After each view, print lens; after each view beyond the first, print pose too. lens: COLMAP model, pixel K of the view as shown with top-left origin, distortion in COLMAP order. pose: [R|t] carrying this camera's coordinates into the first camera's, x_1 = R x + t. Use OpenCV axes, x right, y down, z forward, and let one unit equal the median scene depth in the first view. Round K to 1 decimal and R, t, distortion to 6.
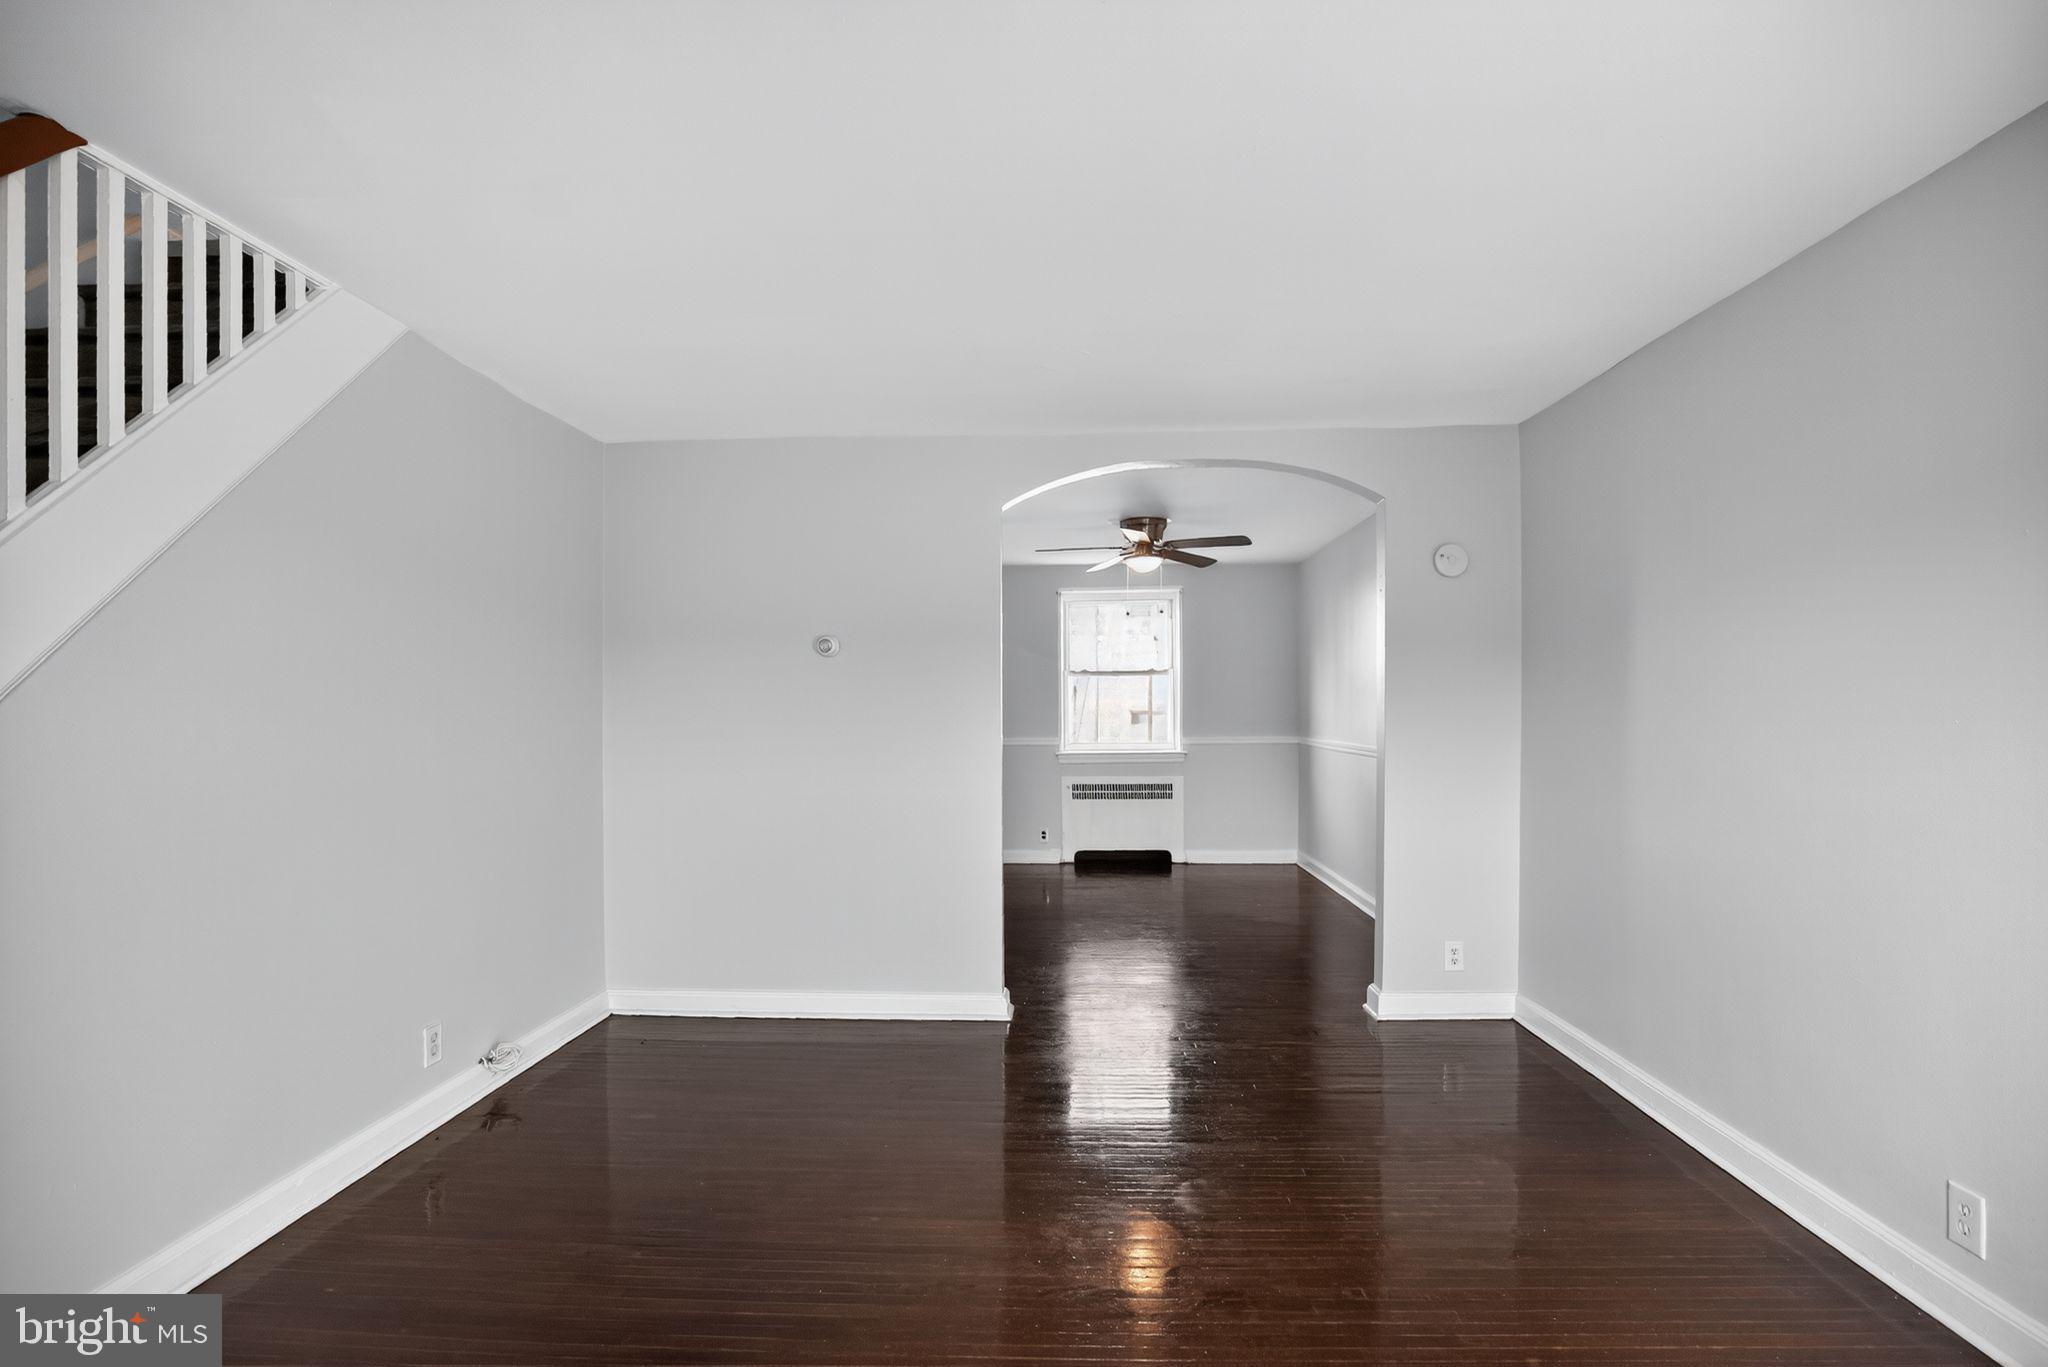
lens RADIAL K [[933.3, 0, 1018.3], [0, 933.3, 716.1], [0, 0, 1]] dist [-0.017668, 0.001003]
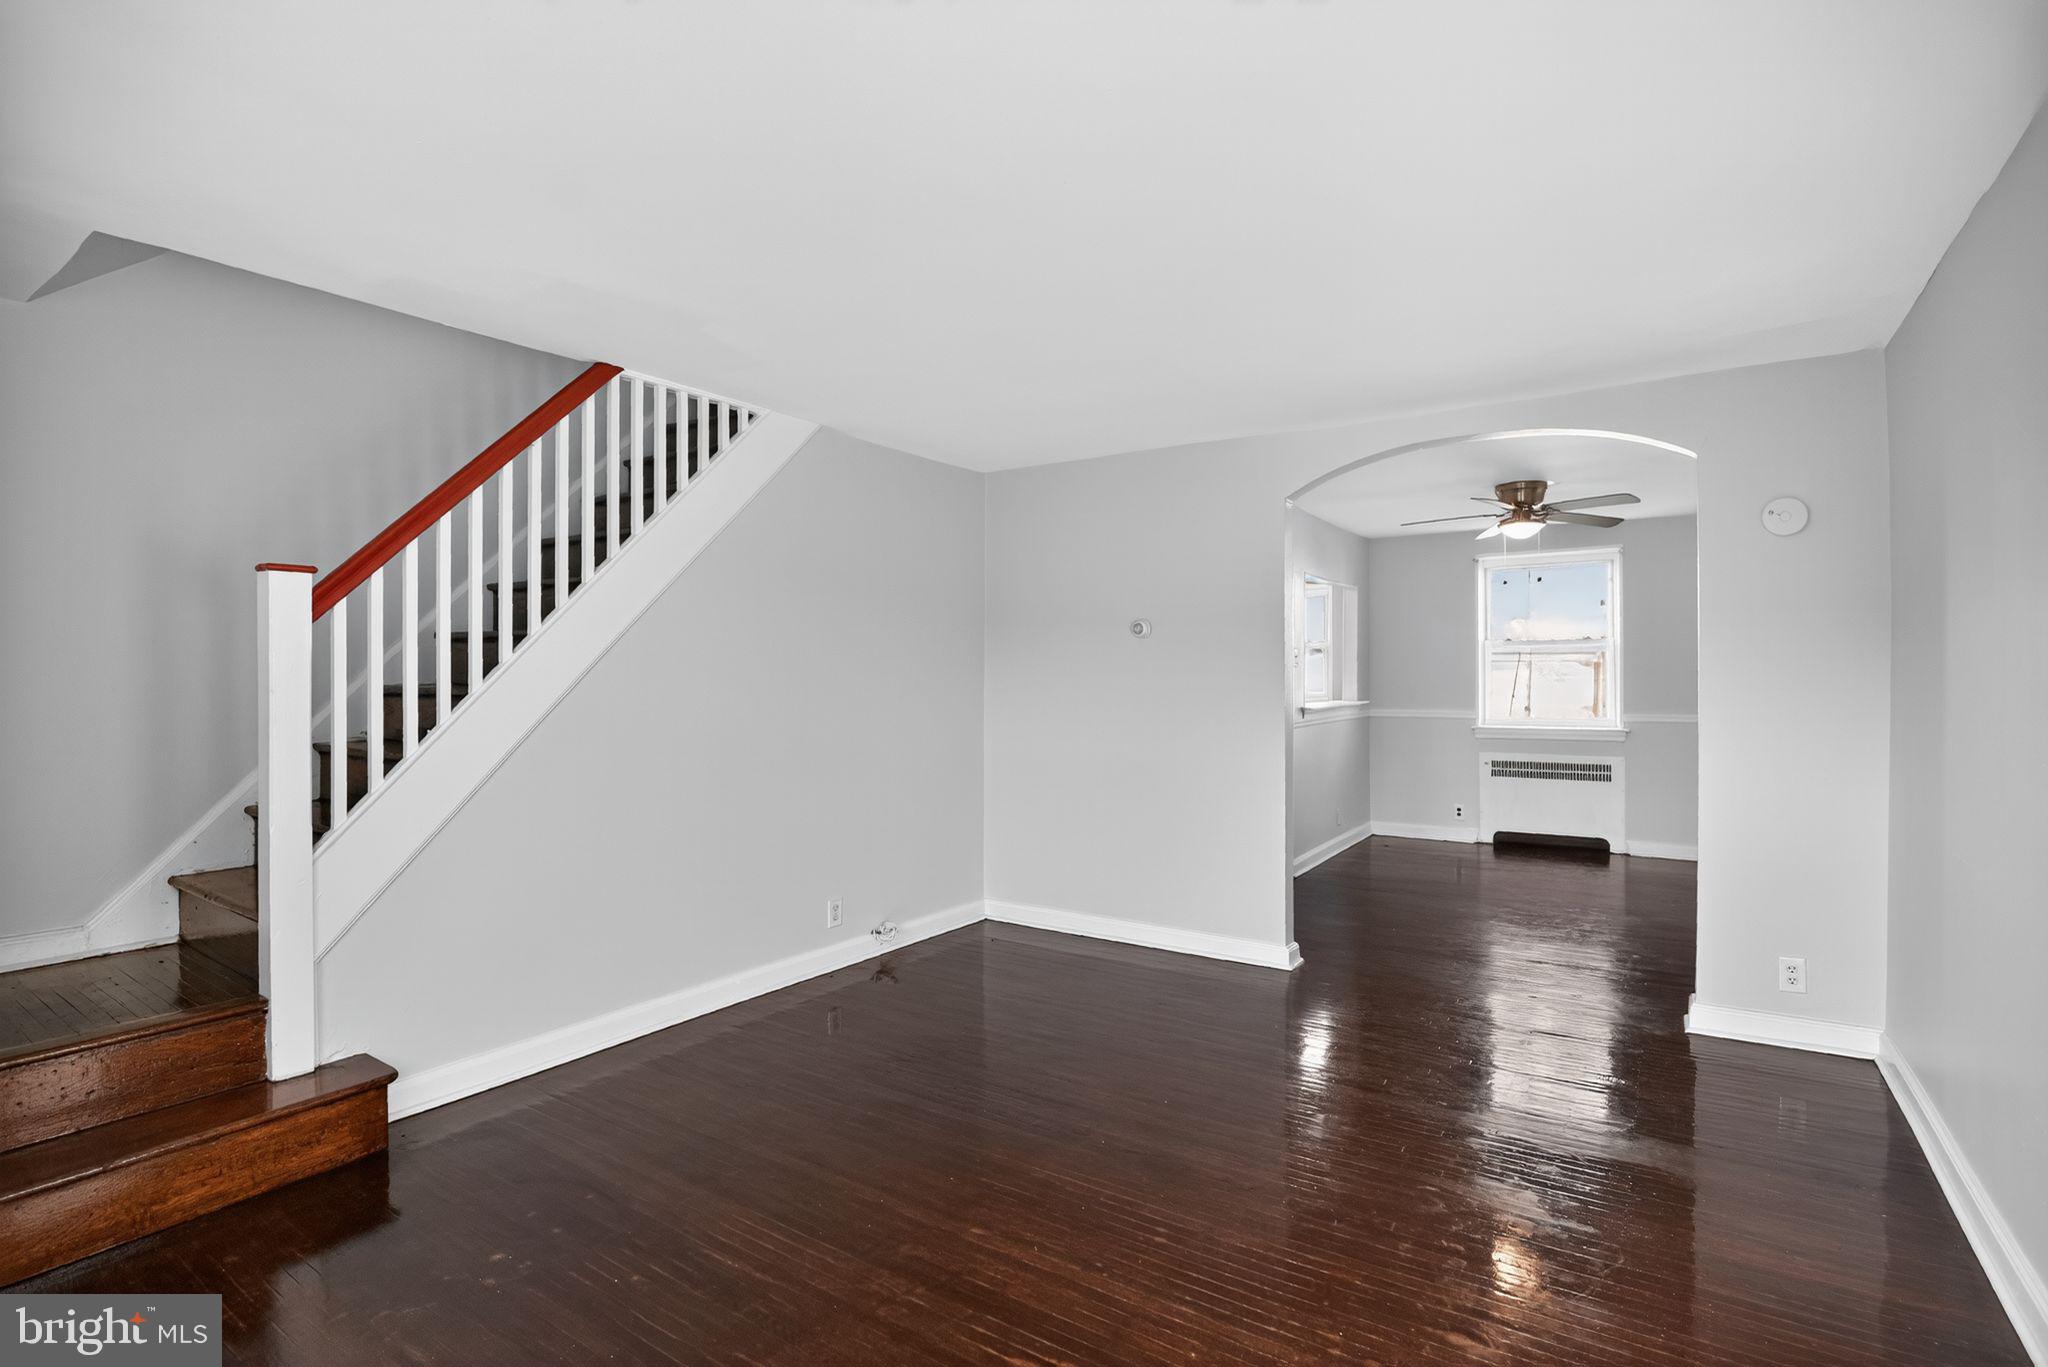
lens RADIAL K [[932.2, 0, 1064.0], [0, 932.2, 672.3], [0, 0, 1]] dist [-0.023596, 0.000228]
pose [[0.873110, 0.003008, -0.487515, 0.149827], [-0.008630, 0.999920, -0.009286, -0.004435], [0.487447, 0.012315, 0.873066, -0.039592]]
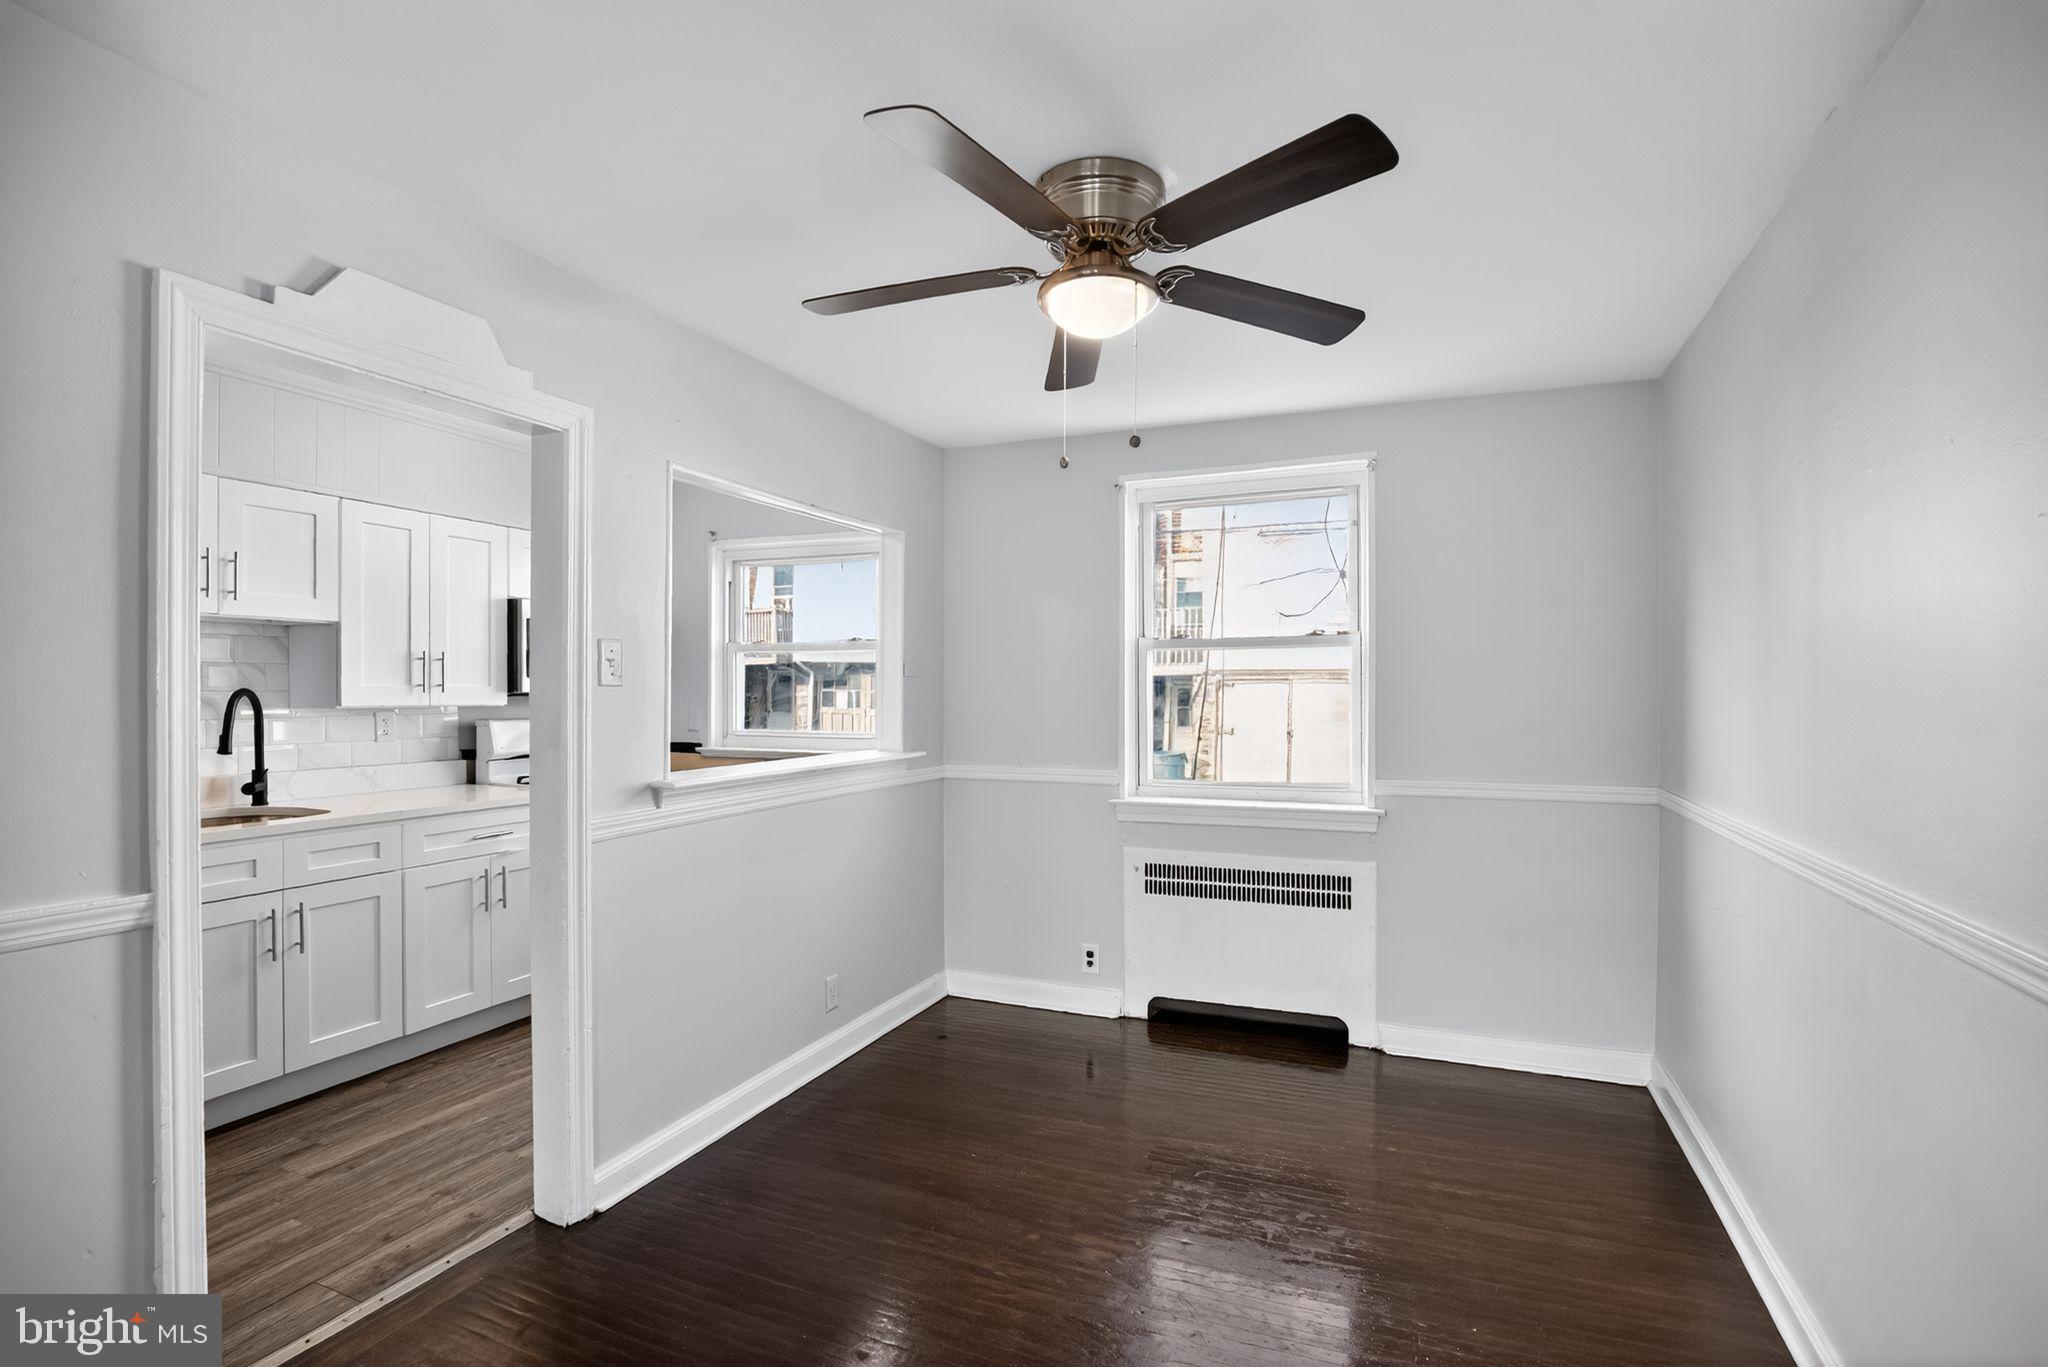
lens RADIAL K [[993.5, 0, 1032.9], [0, 993.5, 697.0], [0, 0, 1]] dist [-0.002967, -0.007691]
pose [[0.943179, 0.006407, -0.332225, 0.193769], [-0.008128, 0.999960, -0.003793, -0.015584], [0.332187, 0.006278, 0.943193, 0.513960]]
